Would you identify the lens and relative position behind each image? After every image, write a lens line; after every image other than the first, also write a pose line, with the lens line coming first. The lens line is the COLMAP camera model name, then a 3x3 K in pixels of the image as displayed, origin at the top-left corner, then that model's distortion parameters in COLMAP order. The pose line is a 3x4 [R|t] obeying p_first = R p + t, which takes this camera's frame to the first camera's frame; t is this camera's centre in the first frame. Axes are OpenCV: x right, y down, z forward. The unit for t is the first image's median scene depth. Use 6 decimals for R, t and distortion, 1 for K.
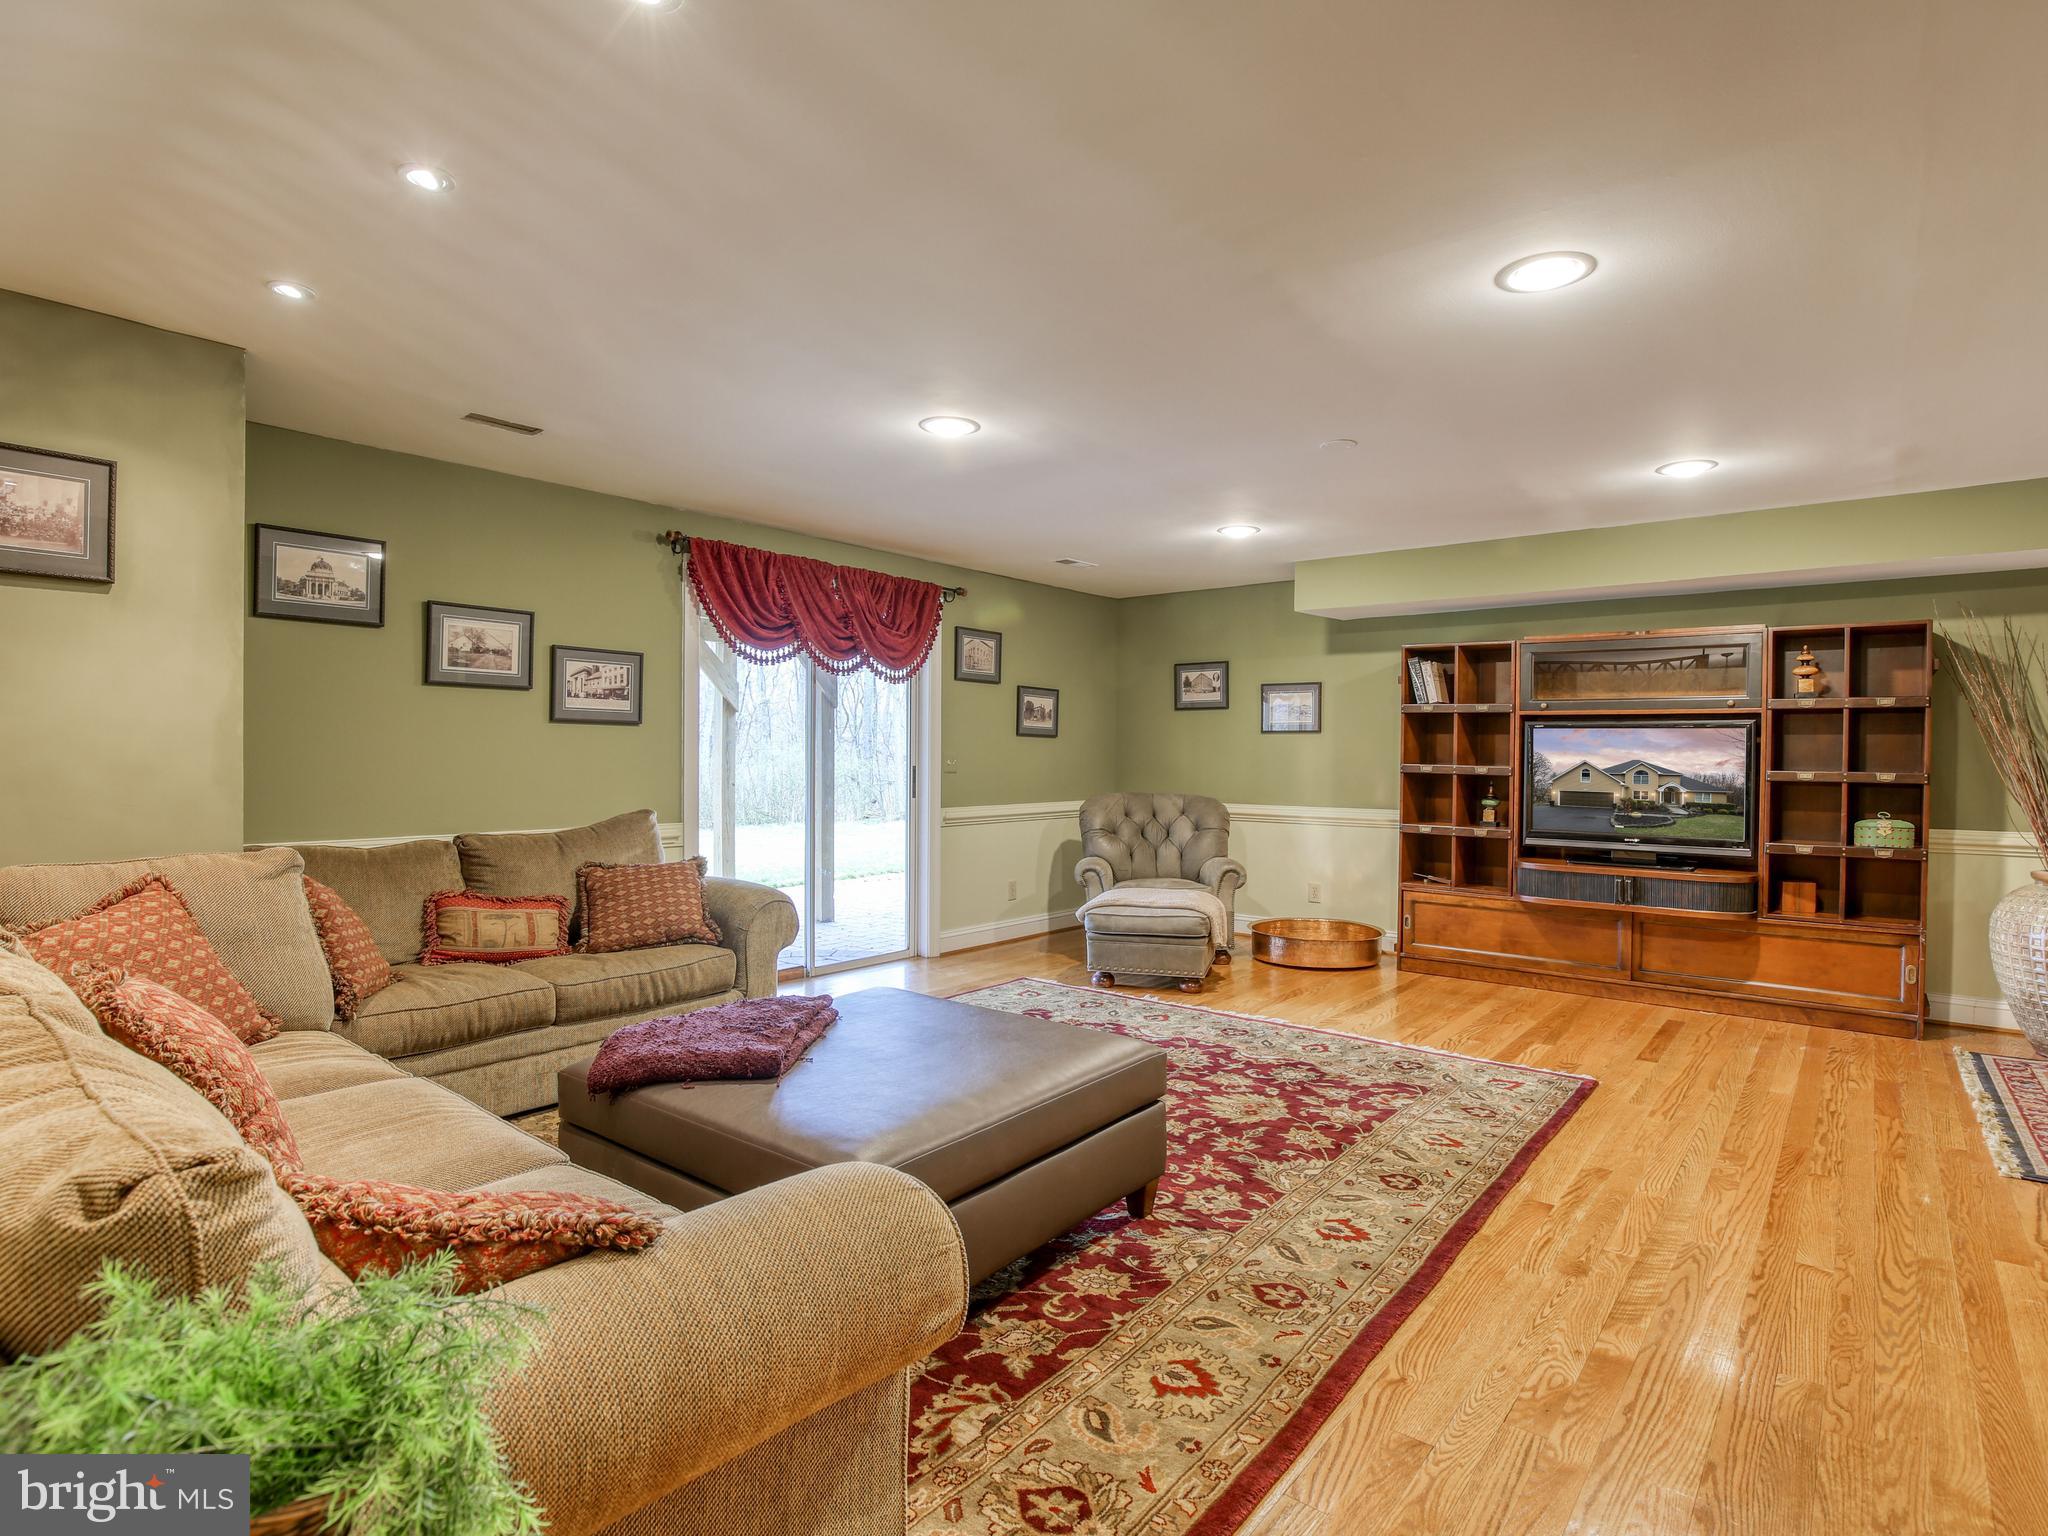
lens RADIAL K [[1064.2, 0, 1035.0], [0, 1064.2, 760.4], [0, 0, 1]] dist [-0.029339, 0.002721]
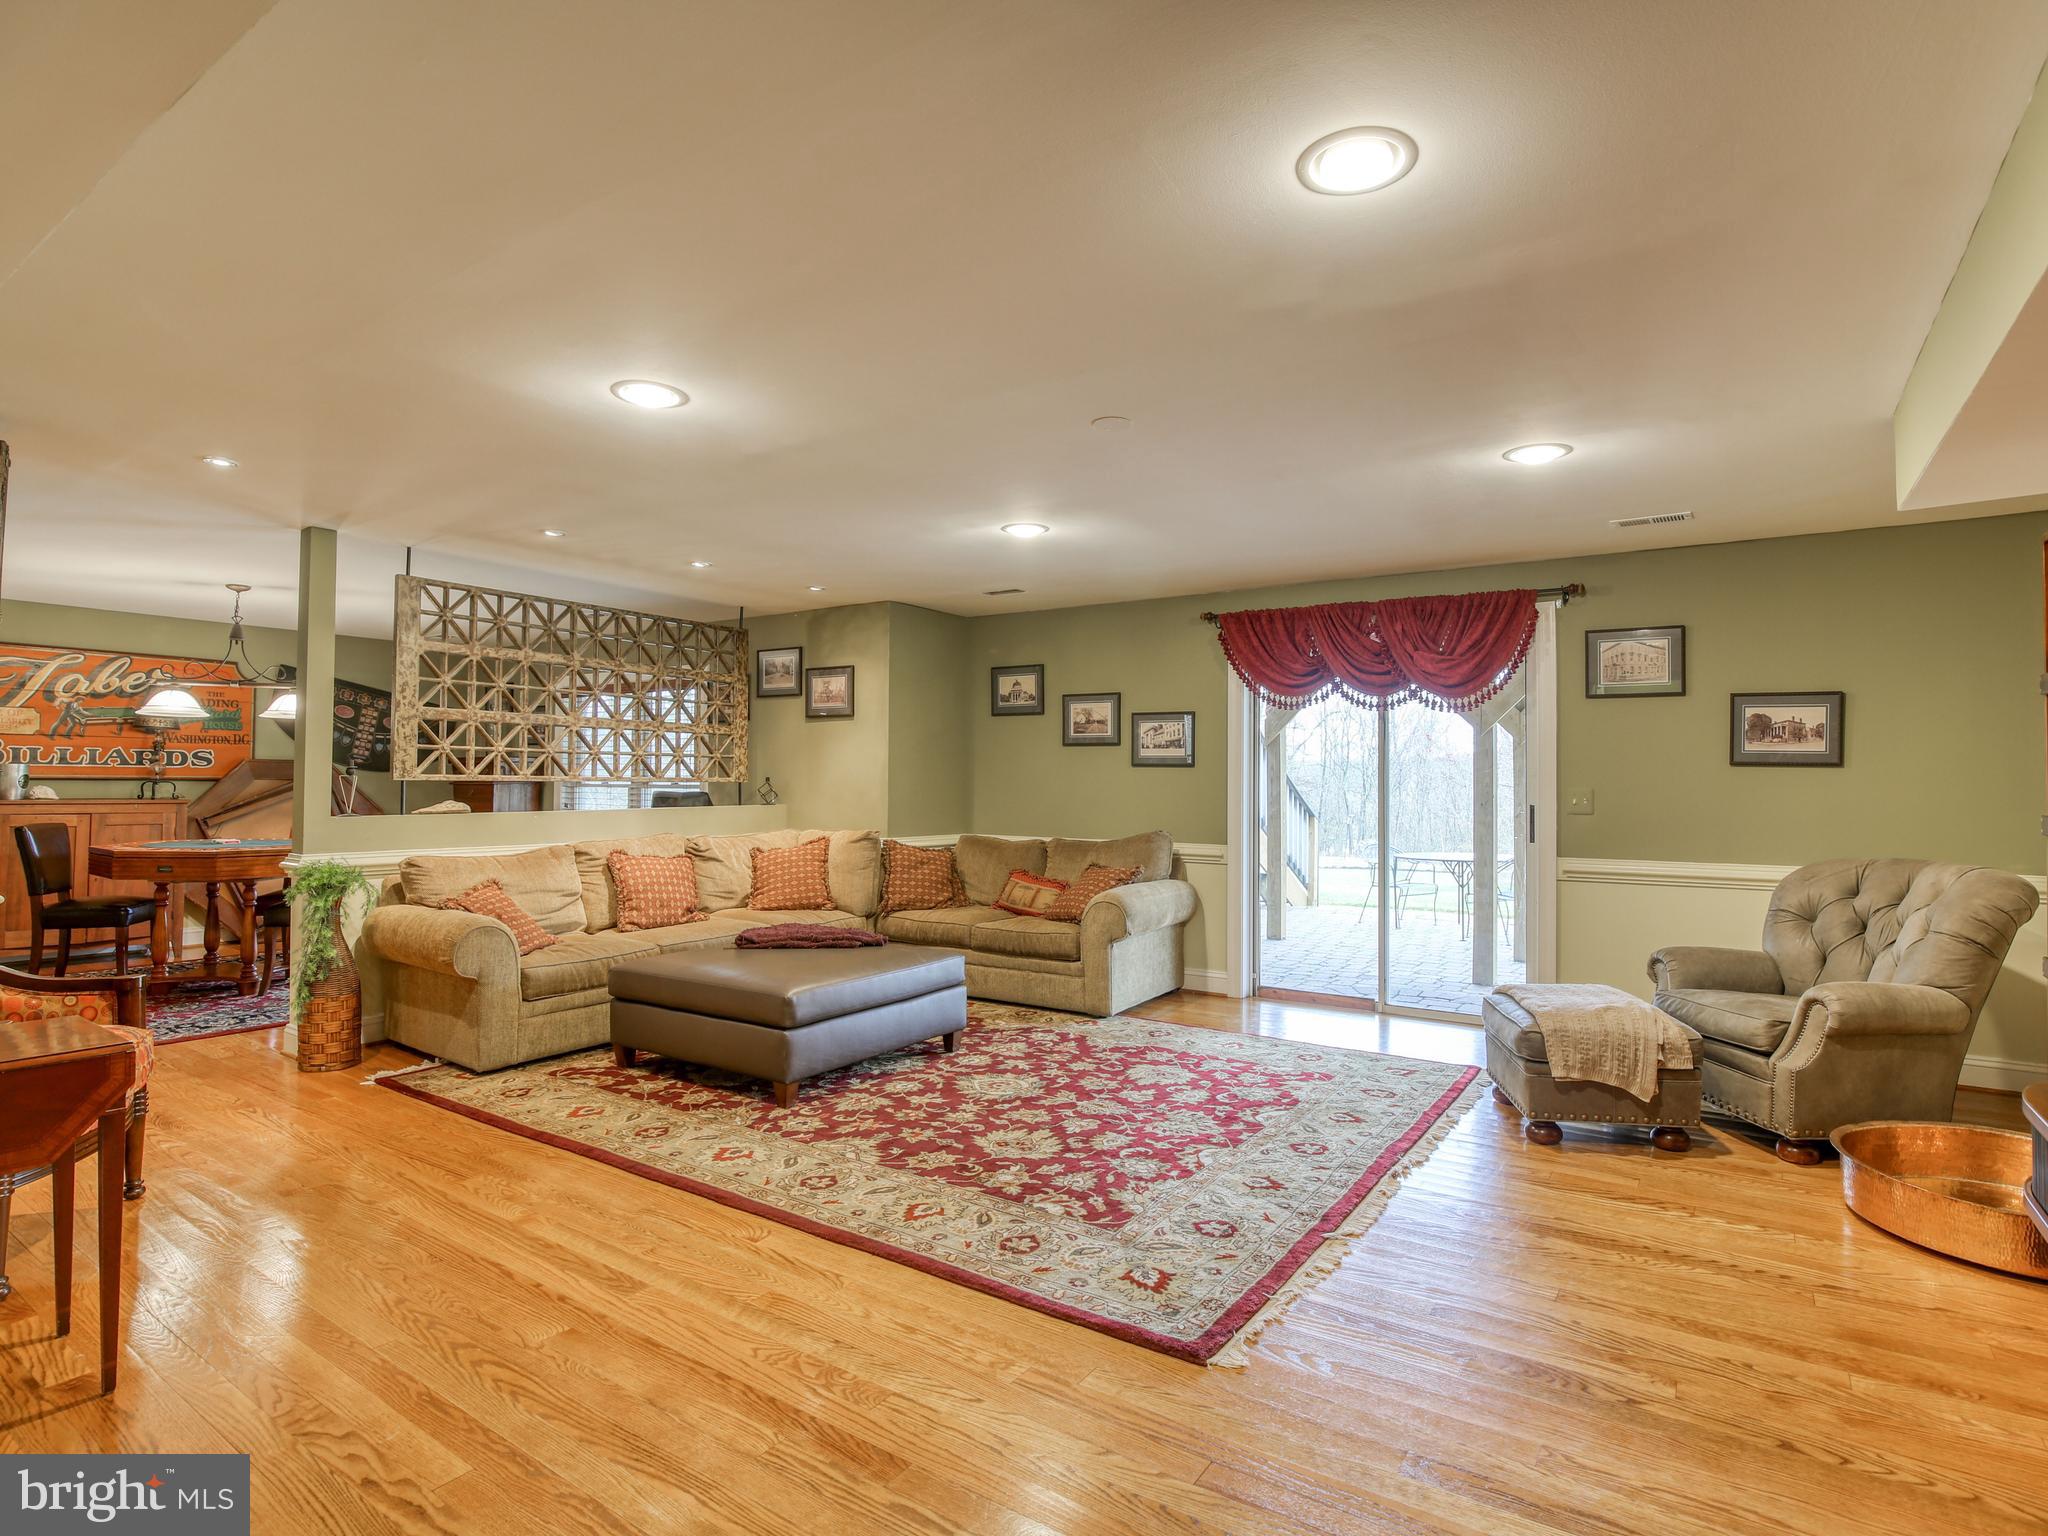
lens RADIAL K [[1064.2, 0, 1035.0], [0, 1064.2, 760.4], [0, 0, 1]] dist [-0.029339, 0.002721]
pose [[0.076576, -0.026597, -0.996709, 1.057822], [-0.012868, 0.999535, -0.027661, -0.003156], [0.996981, 0.014943, 0.076198, 0.823813]]
